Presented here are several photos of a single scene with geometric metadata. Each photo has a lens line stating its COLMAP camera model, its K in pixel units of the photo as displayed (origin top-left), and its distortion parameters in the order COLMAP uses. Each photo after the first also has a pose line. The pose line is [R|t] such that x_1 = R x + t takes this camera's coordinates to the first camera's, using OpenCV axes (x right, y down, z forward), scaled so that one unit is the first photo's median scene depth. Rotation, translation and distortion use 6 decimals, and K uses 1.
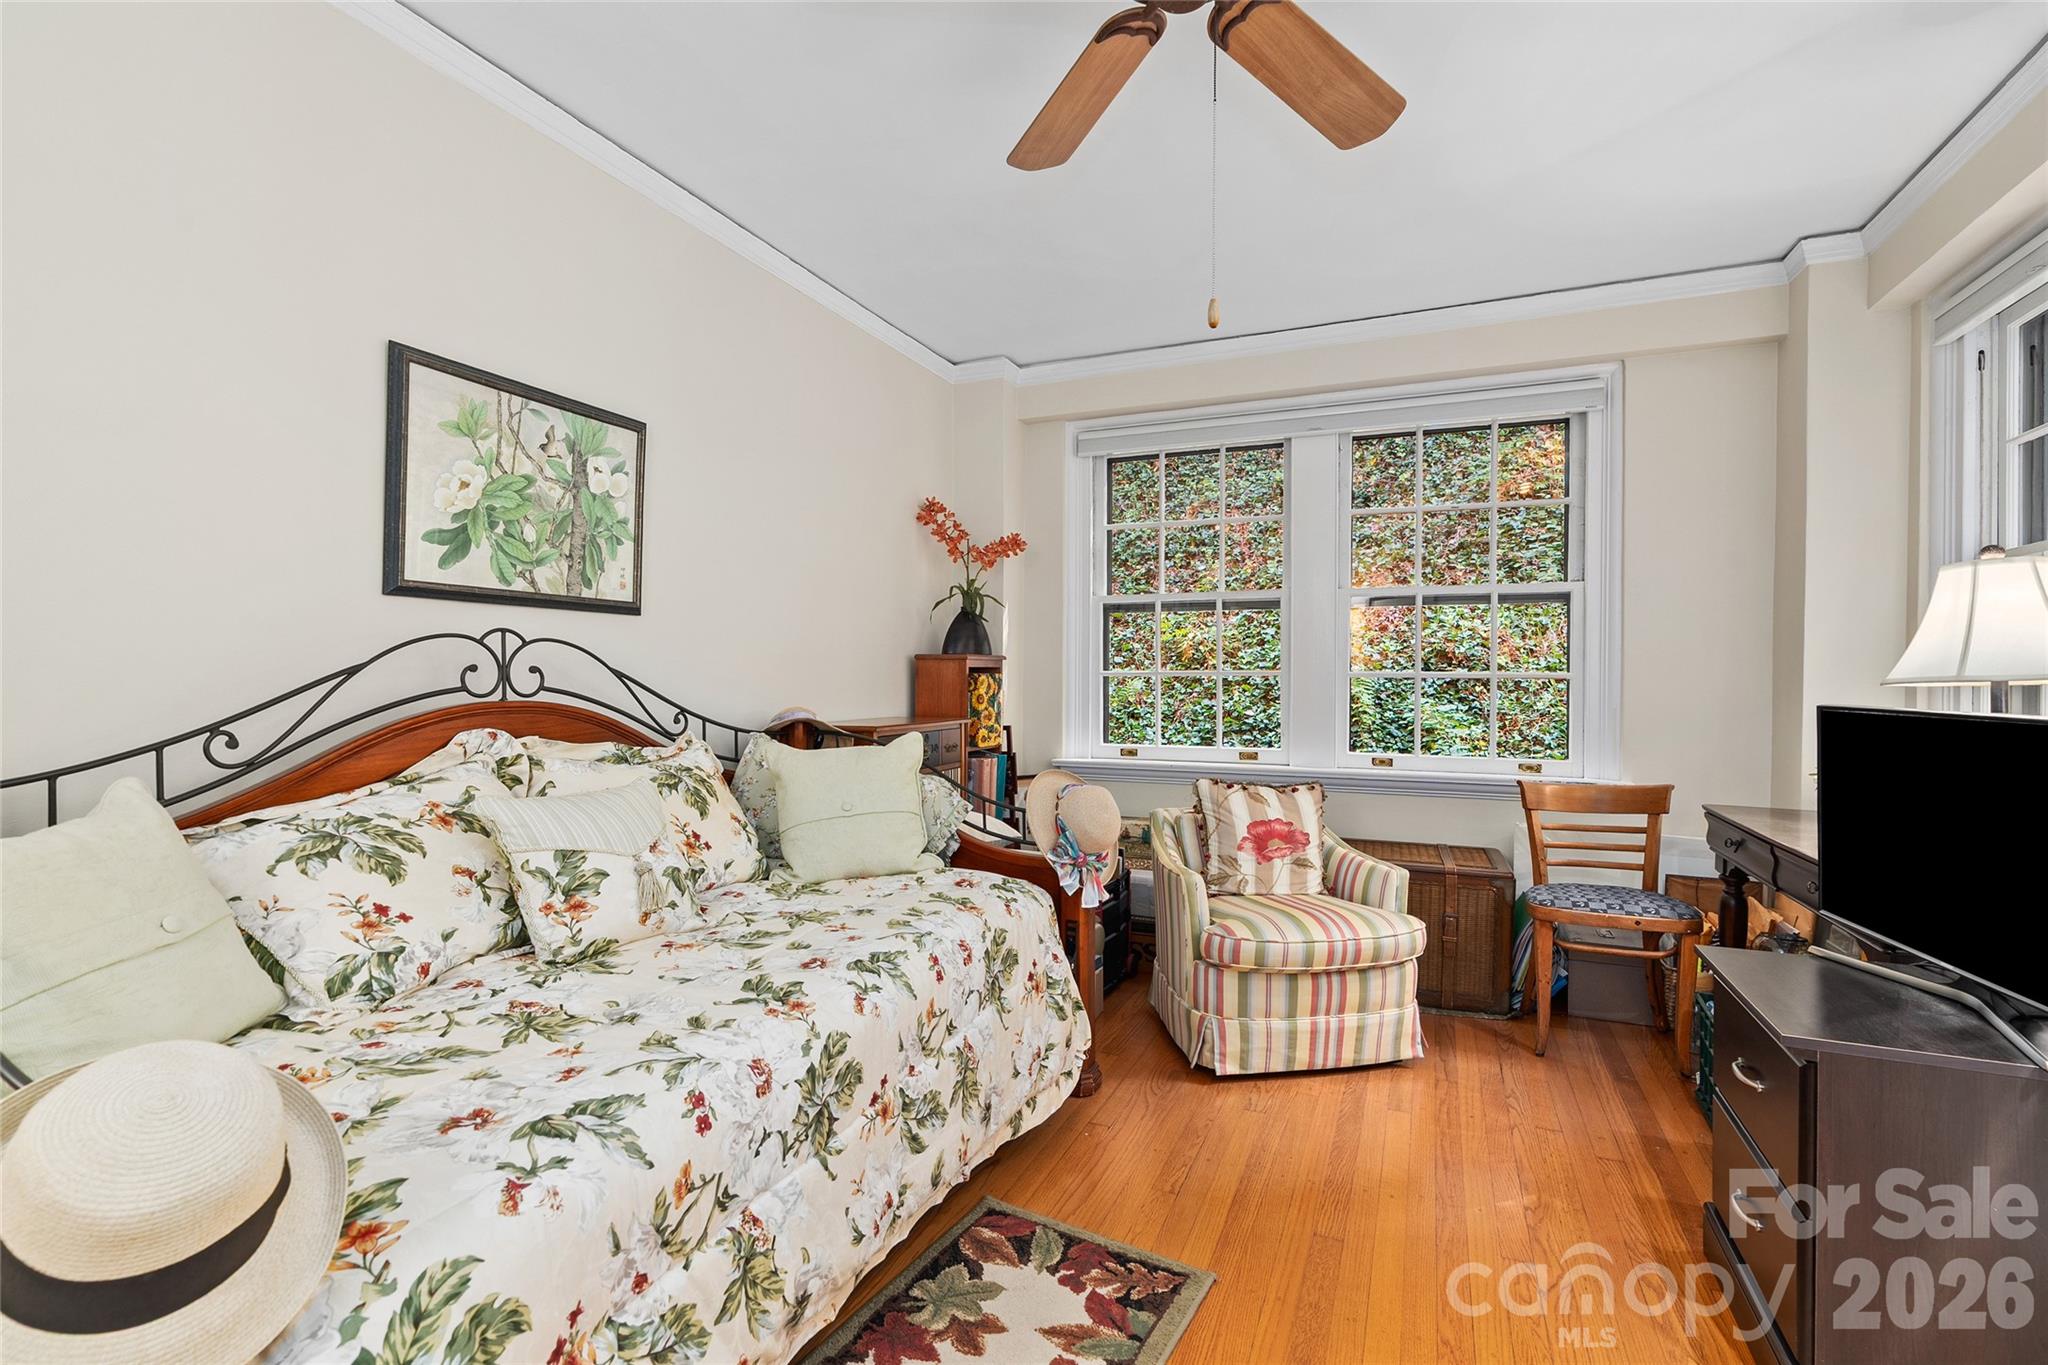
lens RADIAL K [[920.1, 0, 1017.3], [0, 920.1, 685.4], [0, 0, 1]] dist [0.000463, 0.000295]
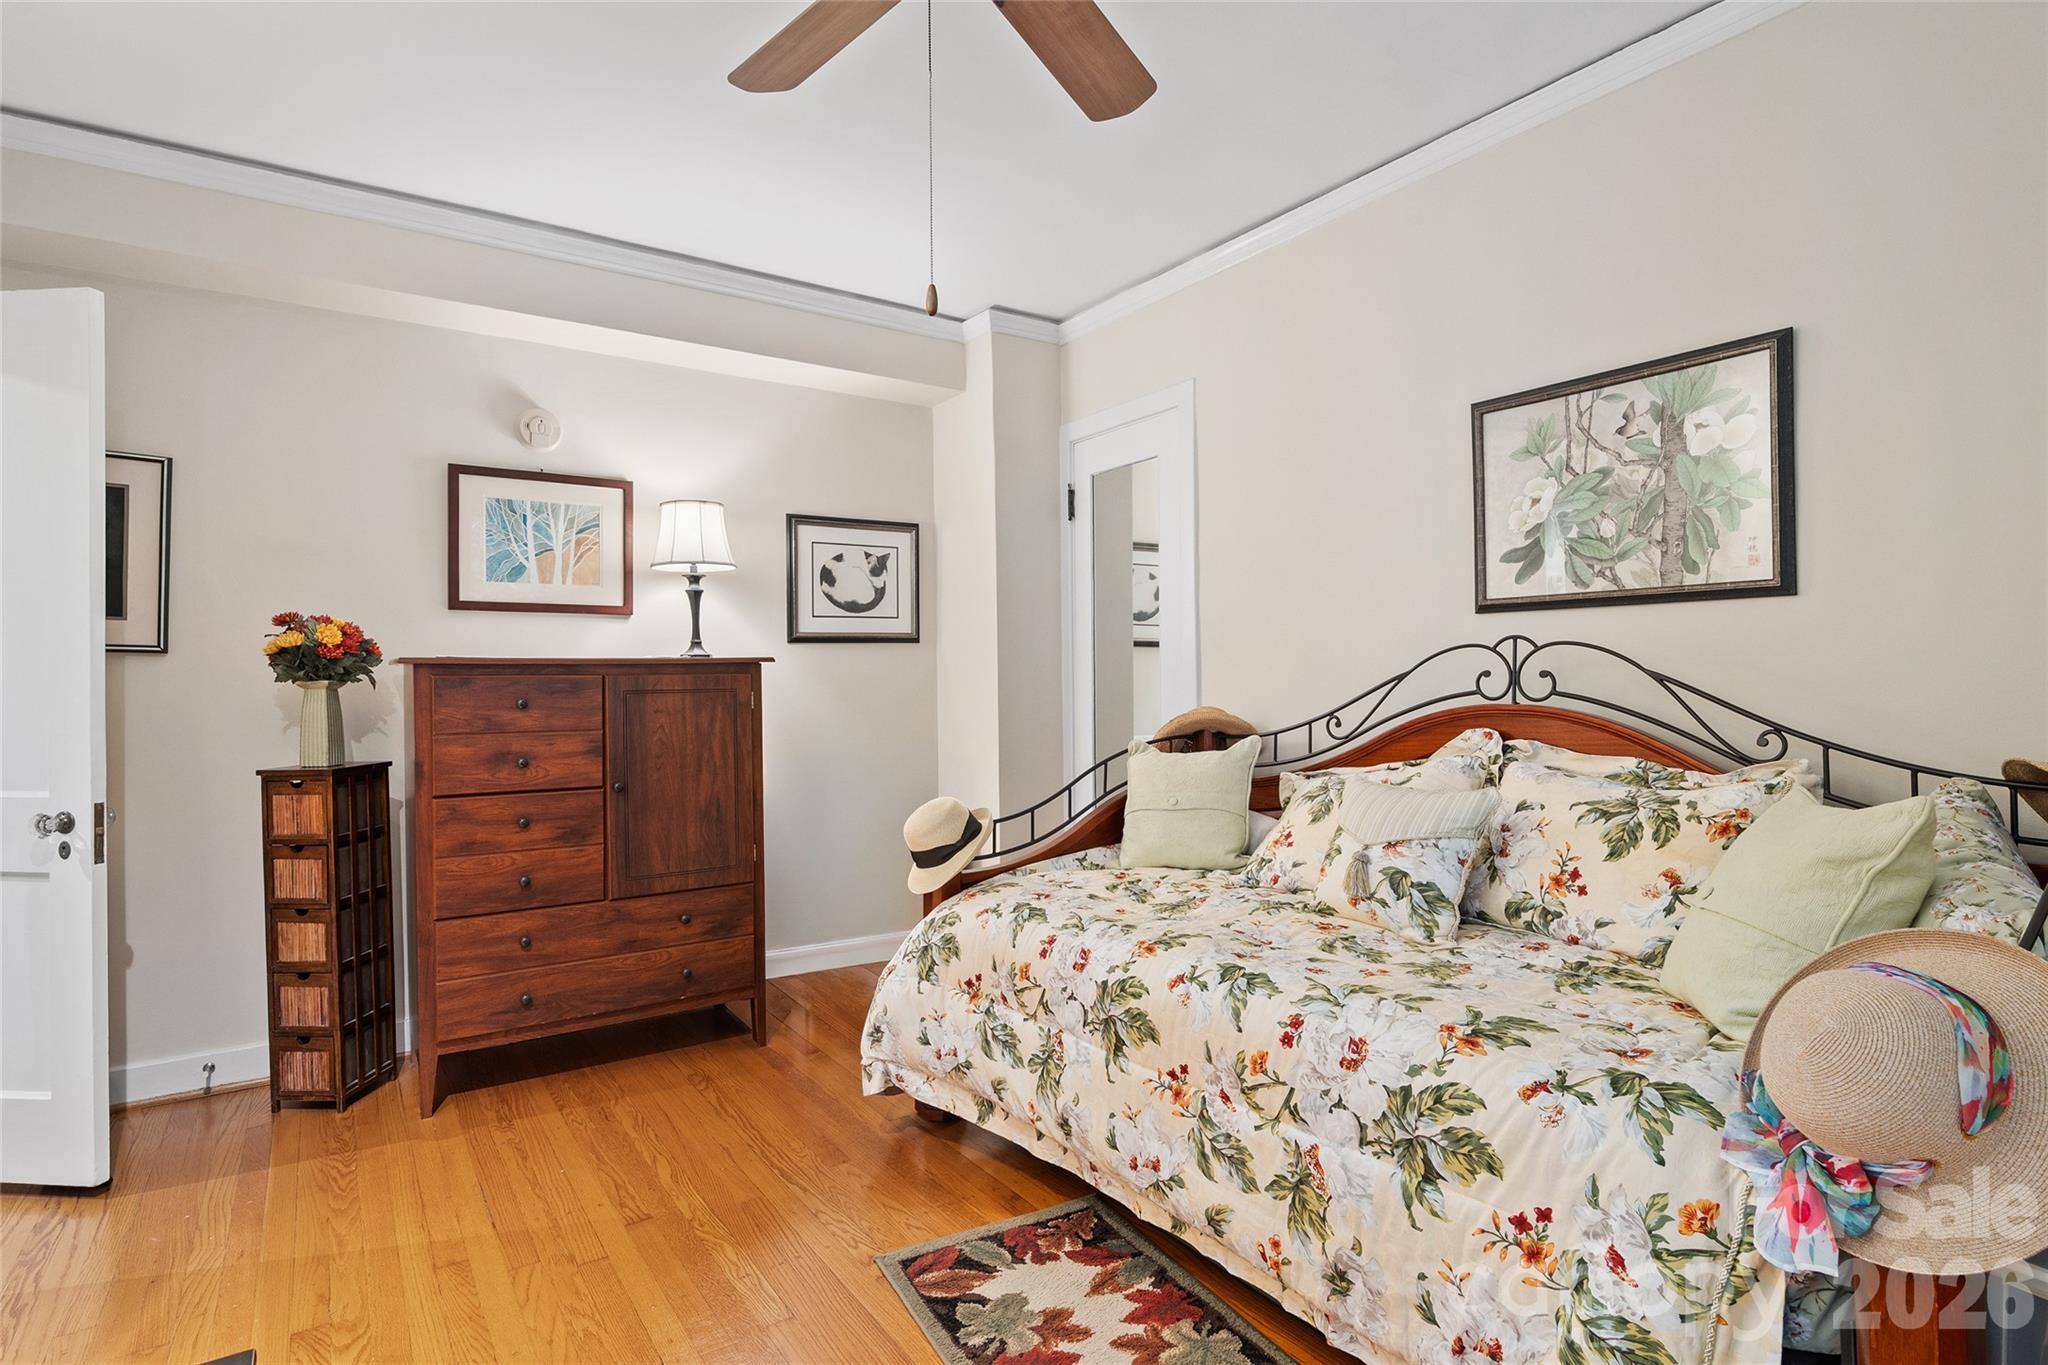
lens RADIAL K [[1042.9, 0, 1022.7], [0, 1042.9, 679.6], [0, 0, 1]] dist [-0.001736, -0.000189]
pose [[-0.519295, -0.000071, -0.854595, 0.729777], [-0.002714, 0.999995, 0.001566, -0.011424], [0.854591, 0.003132, -0.519293, 1.101366]]
